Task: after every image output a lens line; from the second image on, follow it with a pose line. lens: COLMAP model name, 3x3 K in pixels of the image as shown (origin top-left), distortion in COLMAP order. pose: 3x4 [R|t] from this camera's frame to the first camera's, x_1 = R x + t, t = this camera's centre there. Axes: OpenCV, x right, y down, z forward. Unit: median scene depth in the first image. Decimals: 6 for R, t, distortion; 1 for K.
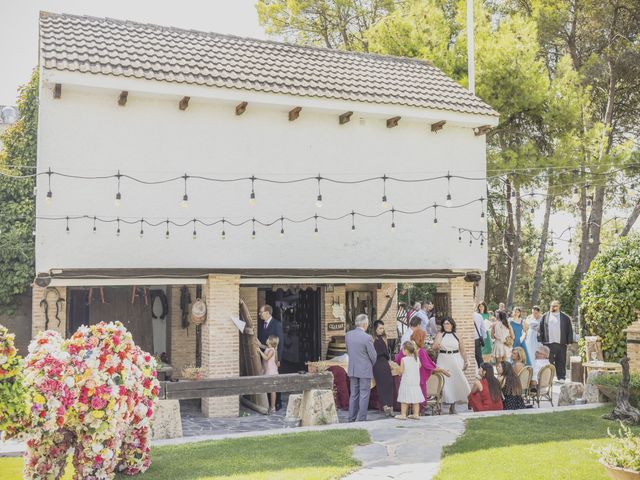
lens RADIAL K [[651.9, 0, 320.0], [0, 651.9, 240.0], [0, 0, 1]] dist [0.010004, -0.000683]
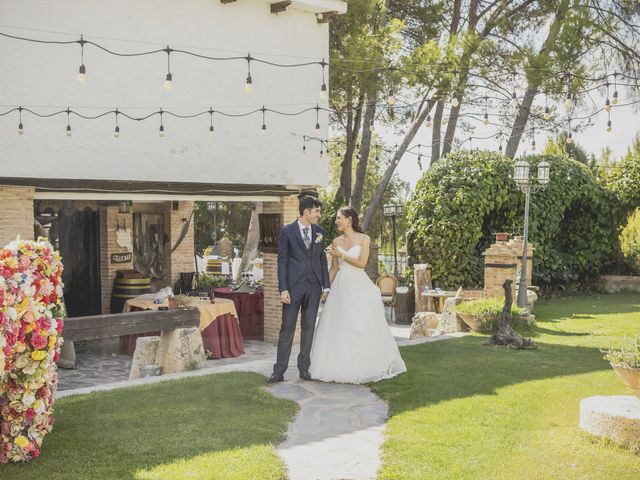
lens RADIAL K [[840.1, 0, 320.0], [0, 840.1, 240.0], [0, 0, 1]] dist [0.011965, -0.018137]
pose [[0.931262, -0.006702, 0.364288, -0.170717], [-0.030599, 0.994860, 0.096528, 0.011302], [-0.363062, -0.101039, 0.926270, -0.010326]]
